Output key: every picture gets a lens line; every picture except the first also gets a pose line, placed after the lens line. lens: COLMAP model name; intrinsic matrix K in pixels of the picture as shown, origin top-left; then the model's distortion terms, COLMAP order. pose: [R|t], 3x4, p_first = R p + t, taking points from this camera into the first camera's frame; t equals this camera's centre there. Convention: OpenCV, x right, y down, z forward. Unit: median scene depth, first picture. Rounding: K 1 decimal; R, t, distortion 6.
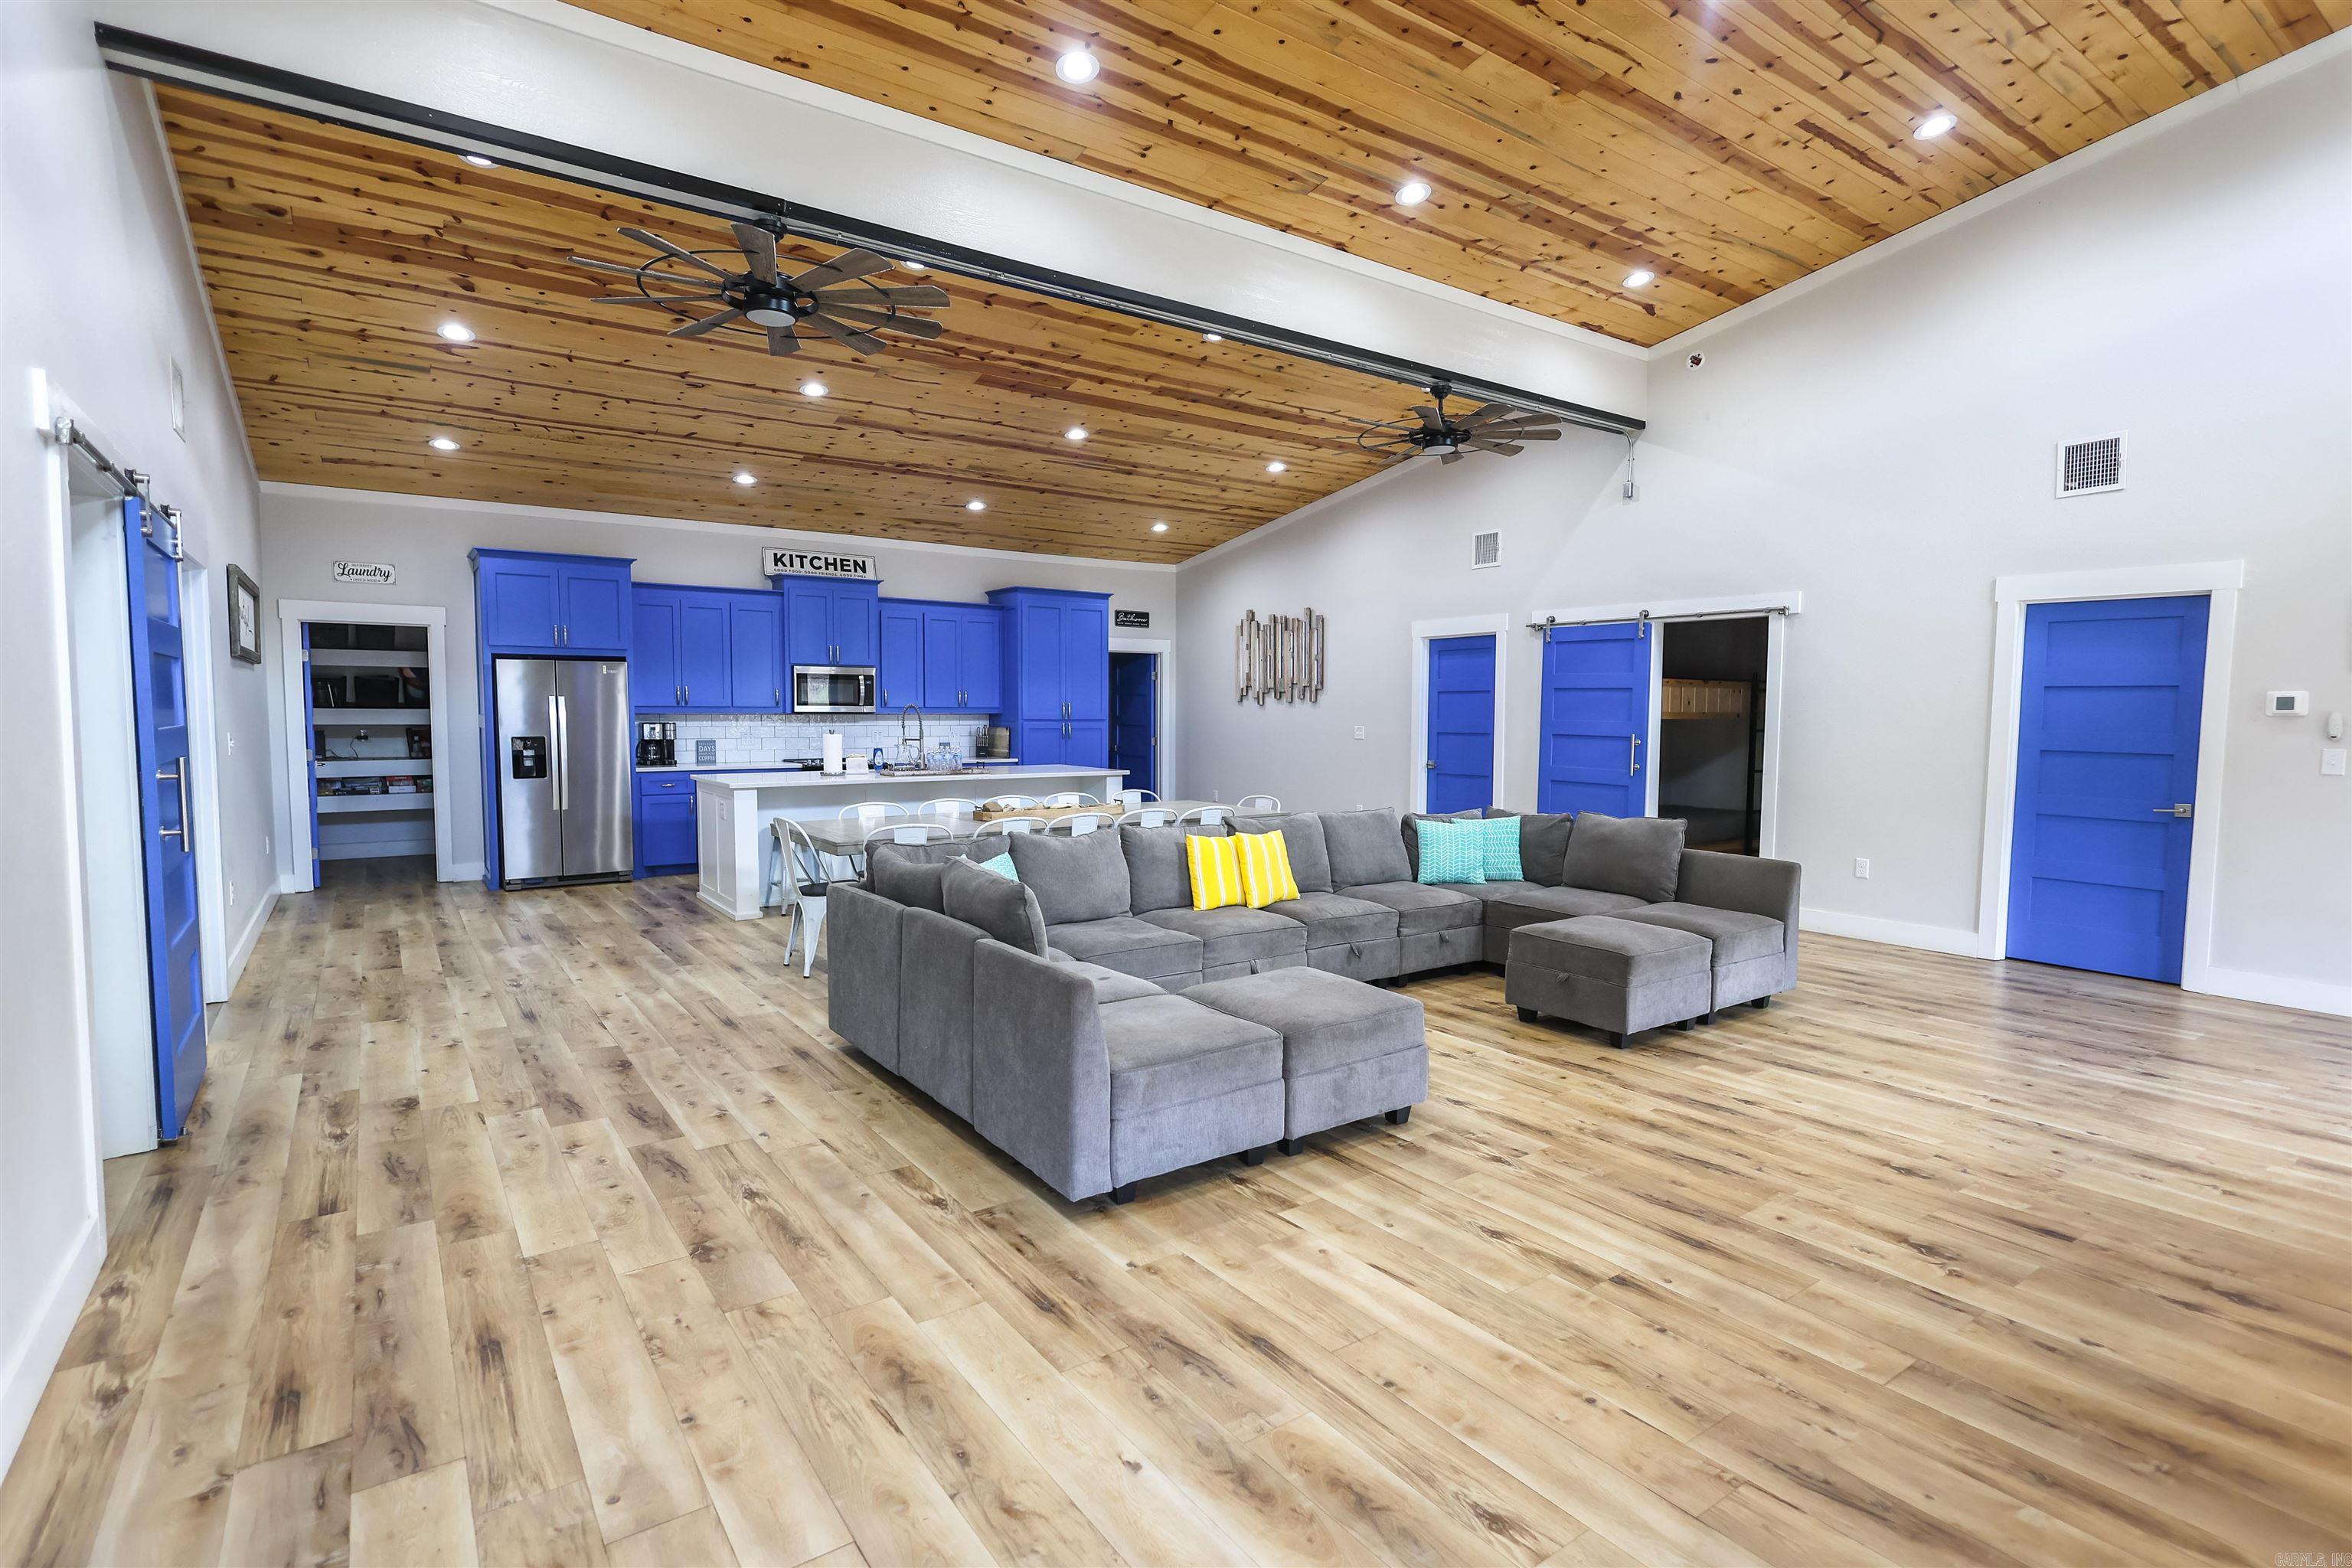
lens RADIAL K [[1138.8, 0, 1162.3], [0, 1138.8, 795.4], [0, 0, 1]] dist [-0.000261, 0.001502]
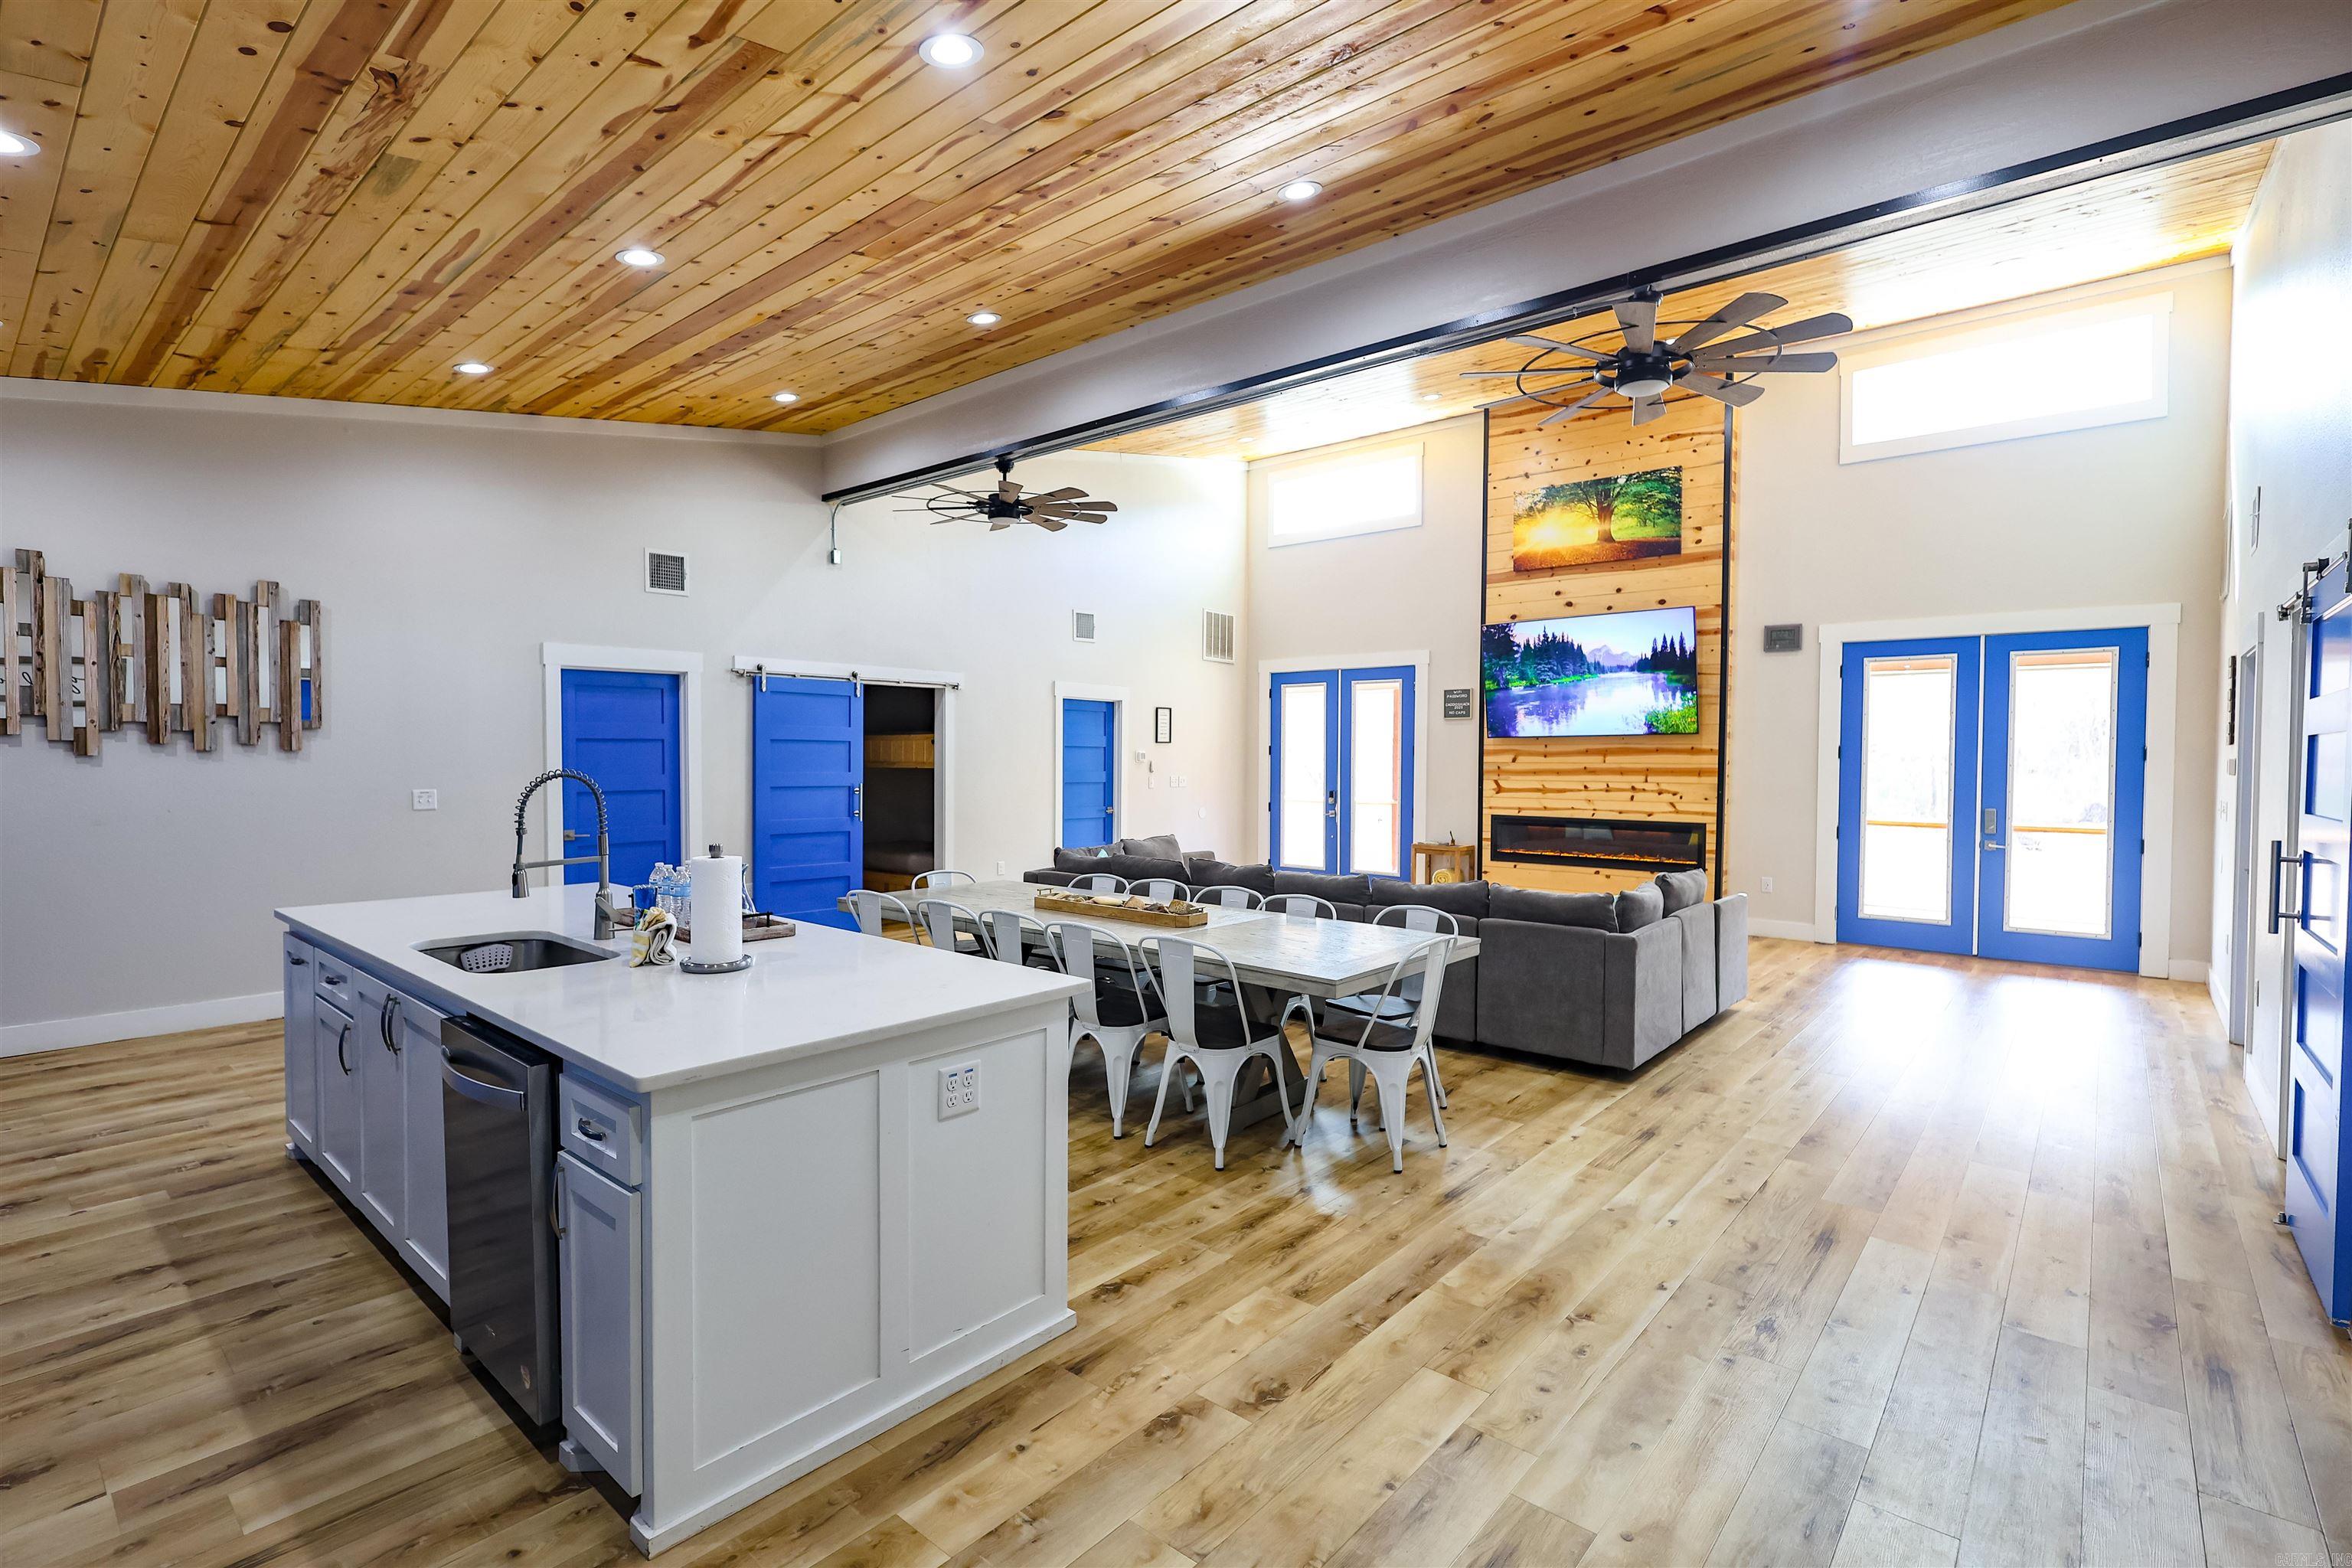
lens RADIAL K [[1090.8, 0, 1173.3], [0, 1090.8, 781.9], [0, 0, 1]] dist [-0.002582, 0.001874]
pose [[-0.245595, -0.034499, 0.968758, -1.167476], [0.066628, 0.996402, 0.052375, -0.151410], [-0.967080, 0.077410, -0.242413, 1.631462]]
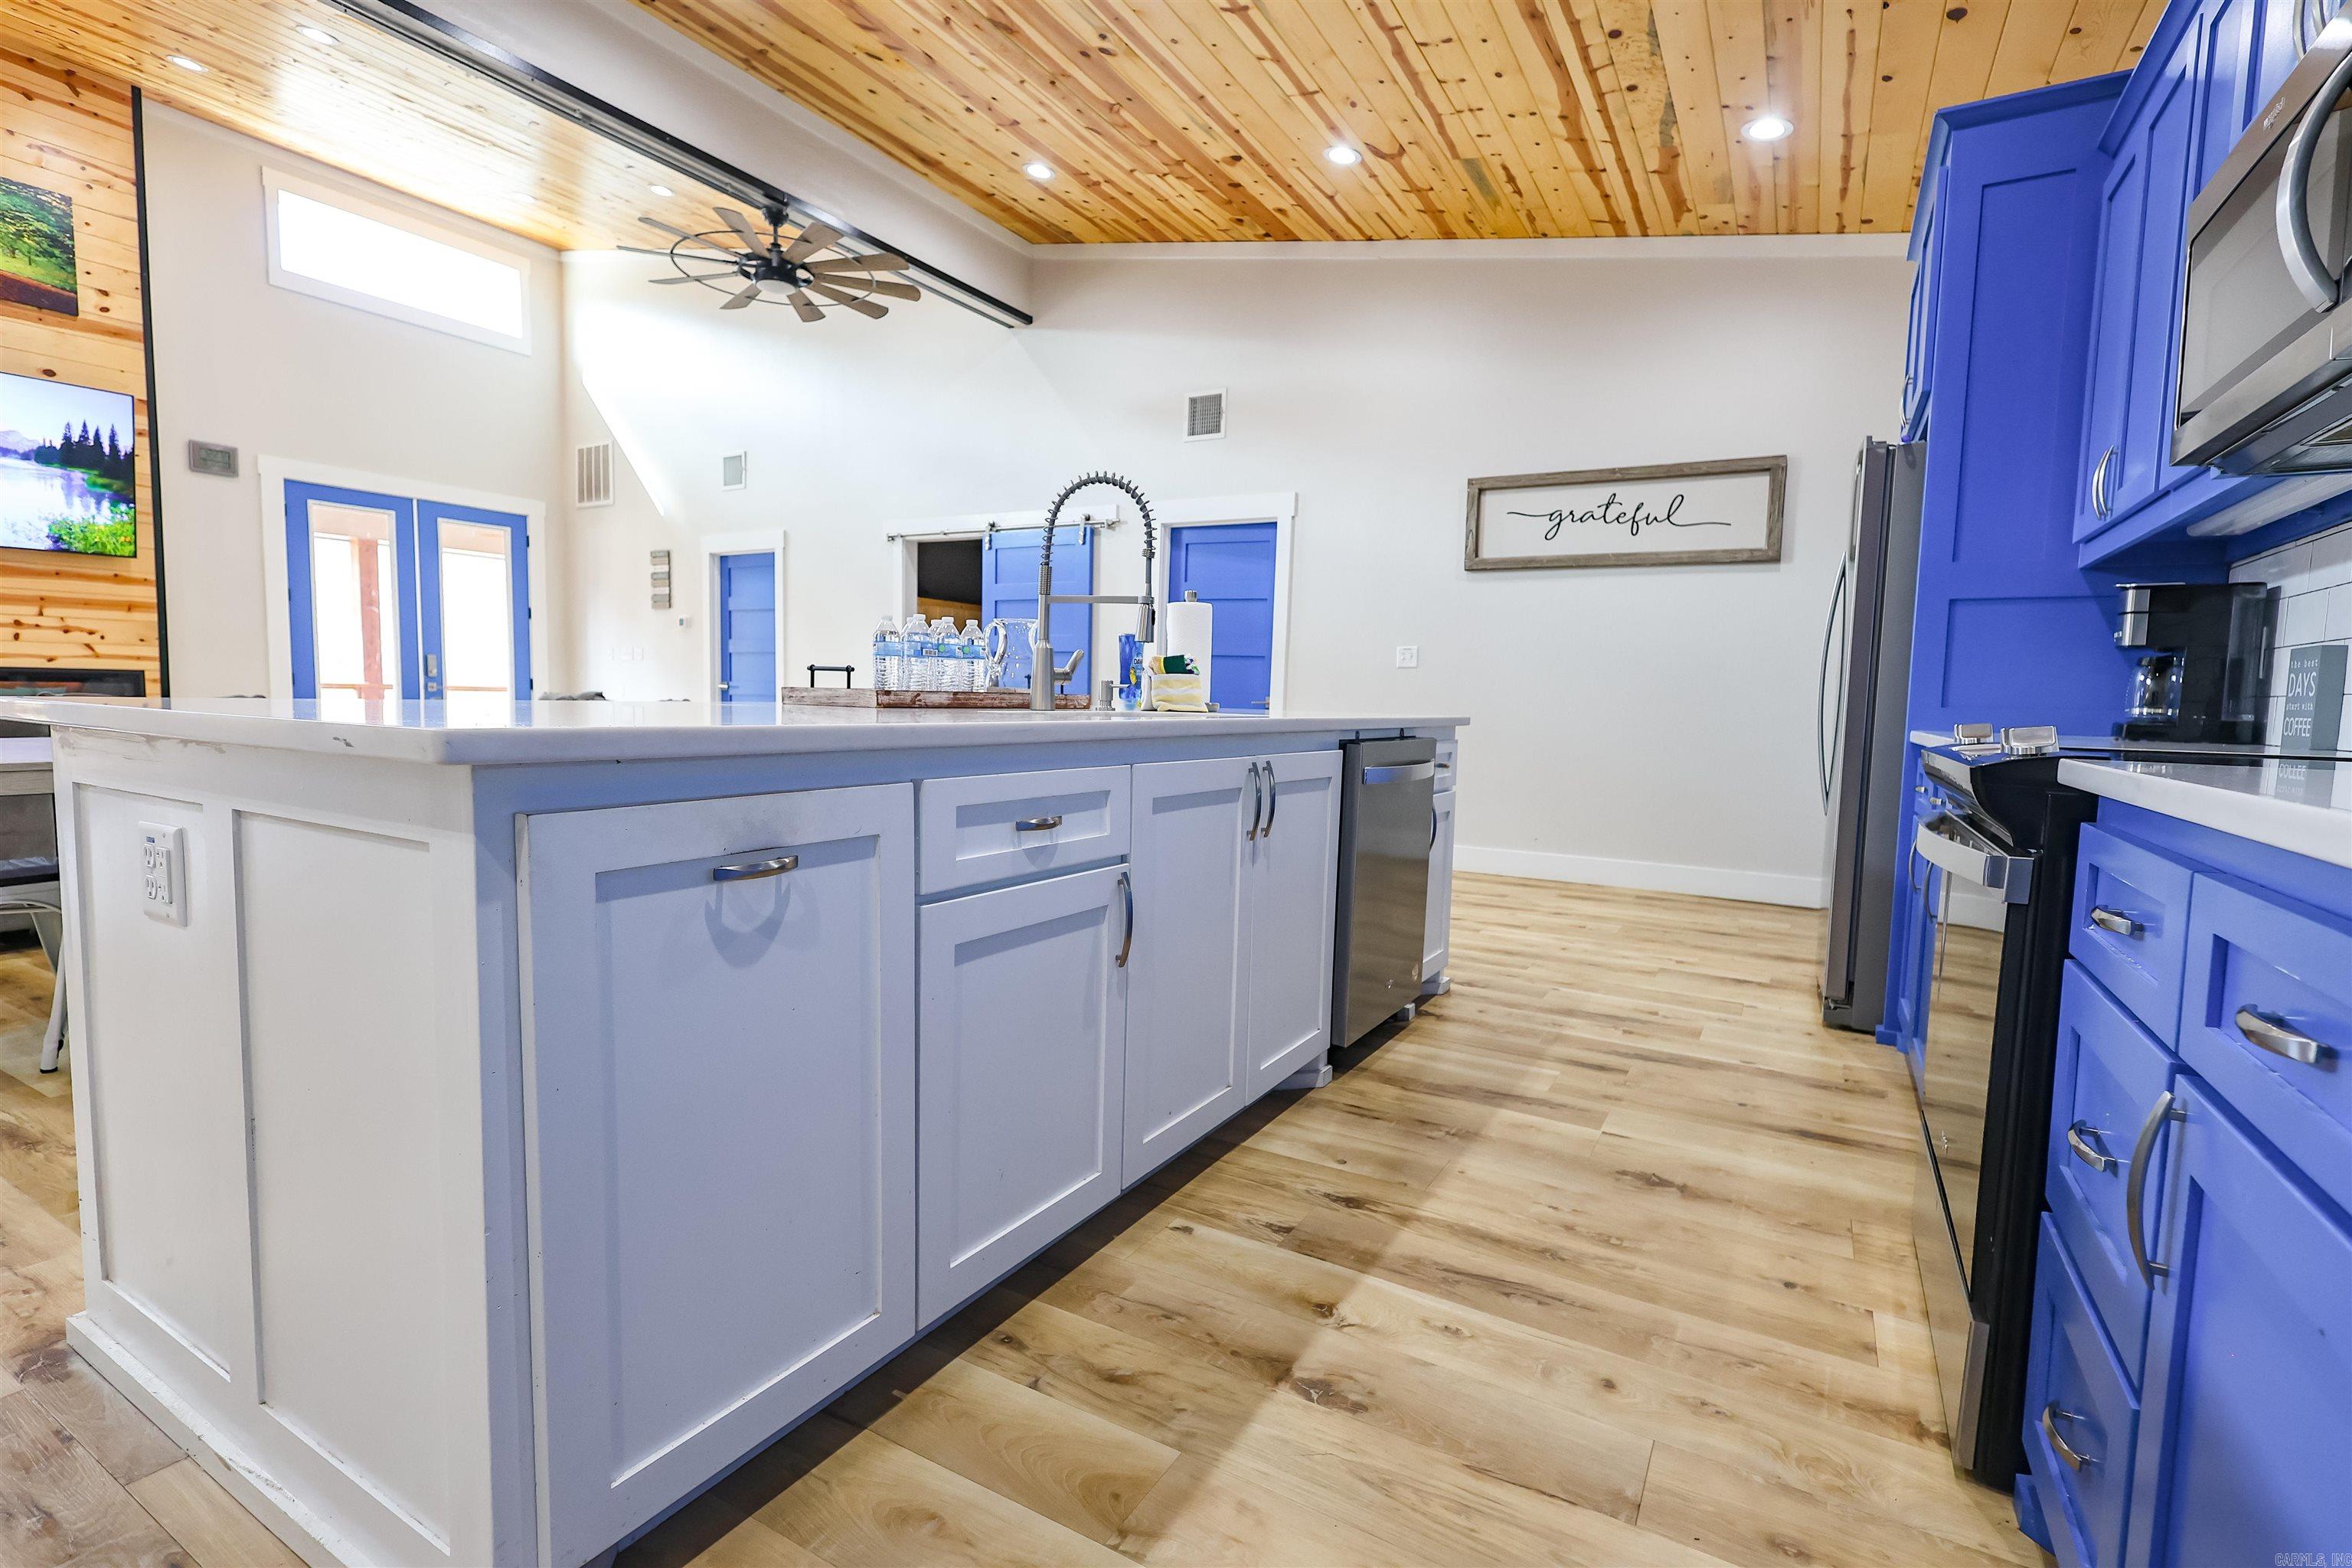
lens RADIAL K [[1090.8, 0, 1183.8], [0, 1090.8, 782.8], [0, 0, 1]] dist [-0.002582, 0.001874]
pose [[-0.904119, 0.003977, -0.427261, -0.228395], [-0.065071, 0.987011, 0.146882, -0.083271], [0.422296, 0.160601, -0.892117, 2.323705]]
